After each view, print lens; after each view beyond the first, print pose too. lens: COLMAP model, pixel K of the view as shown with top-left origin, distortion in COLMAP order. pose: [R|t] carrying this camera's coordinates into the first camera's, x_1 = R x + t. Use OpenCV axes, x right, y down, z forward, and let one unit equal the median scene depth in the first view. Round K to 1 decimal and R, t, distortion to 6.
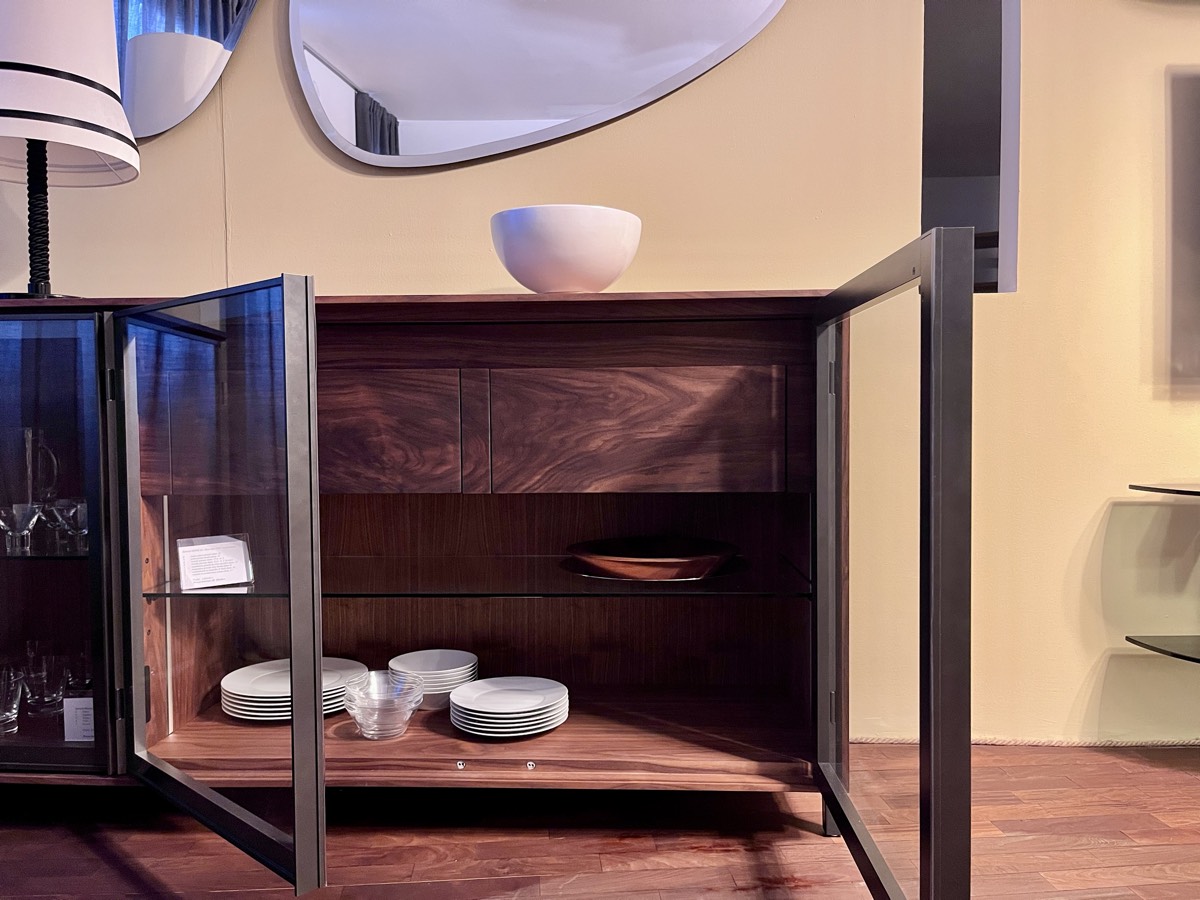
lens RADIAL K [[922.6, 0, 600.0], [0, 922.6, 450.0], [0, 0, 1]] dist [0.048803, -0.041901]
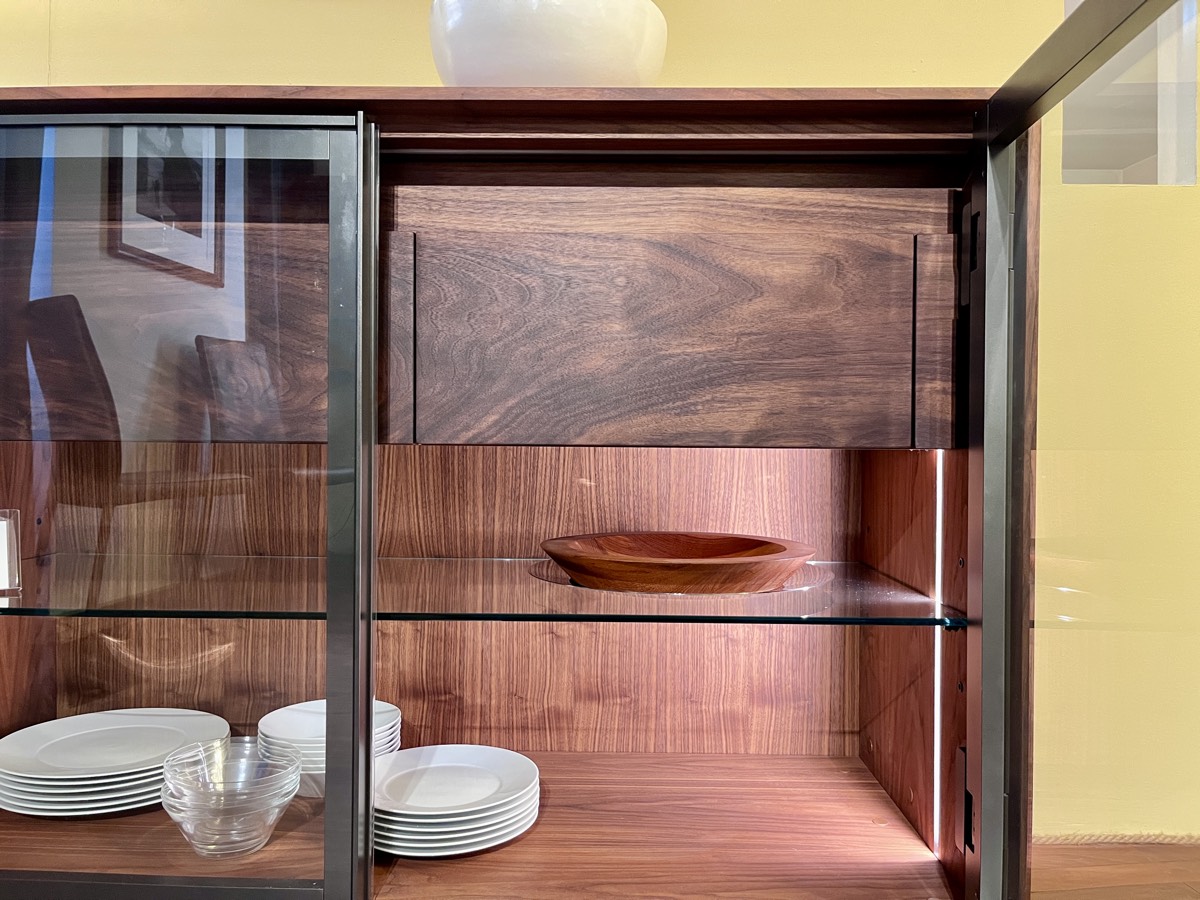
lens RADIAL K [[909.3, 0, 596.4], [0, 909.3, 453.4], [0, 0, 1]] dist [0.072782, -0.110374]
pose [[0.999684, 0.015675, 0.019672, -0.012358], [-0.015159, 0.999545, -0.026091, 0.065403], [-0.020072, 0.025784, 0.999466, 0.404304]]
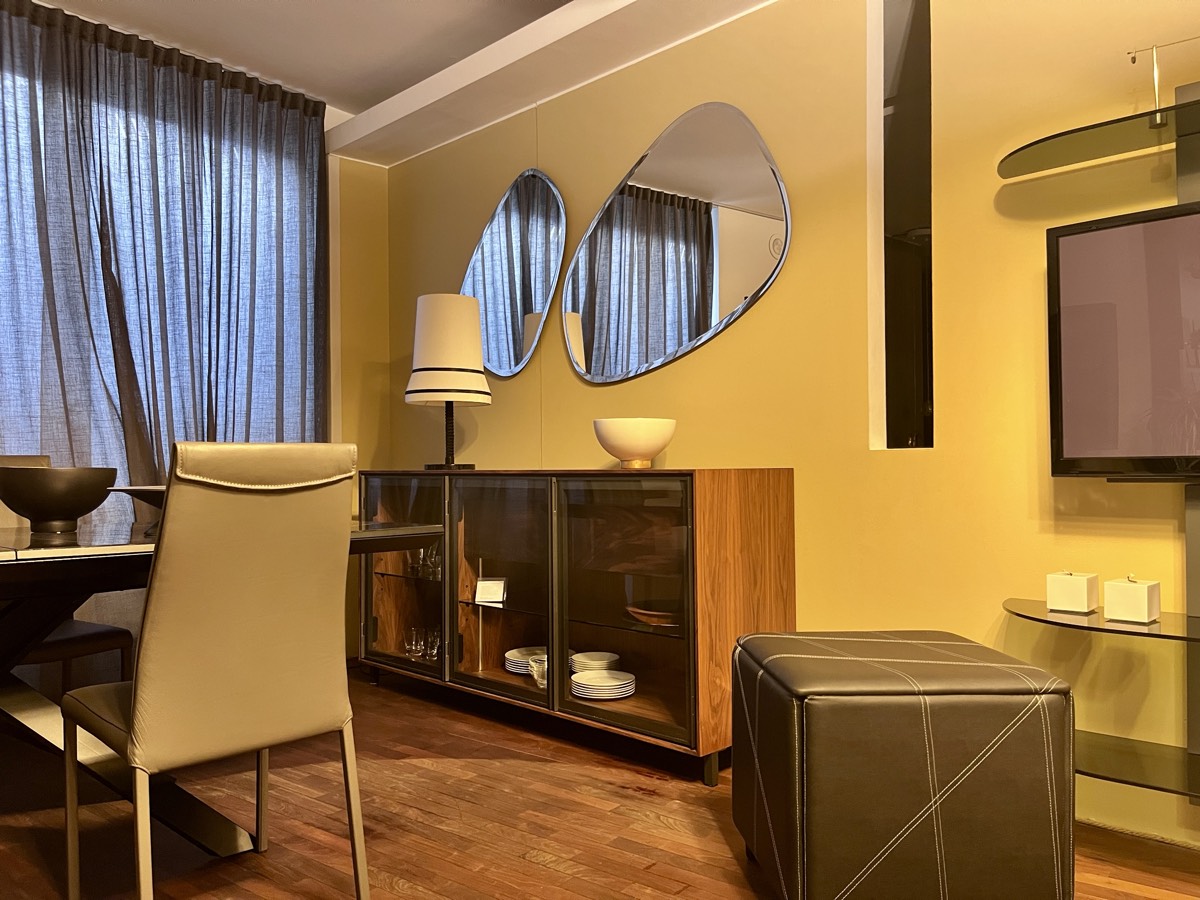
lens RADIAL K [[908.8, 0, 602.7], [0, 908.8, 446.8], [0, 0, 1]] dist [0.078777, -0.118852]
pose [[0.743124, -0.013185, -0.669024, 1.191268], [-0.023715, 0.998659, -0.046023, -0.118407], [0.668734, 0.050067, 0.741815, -0.391583]]
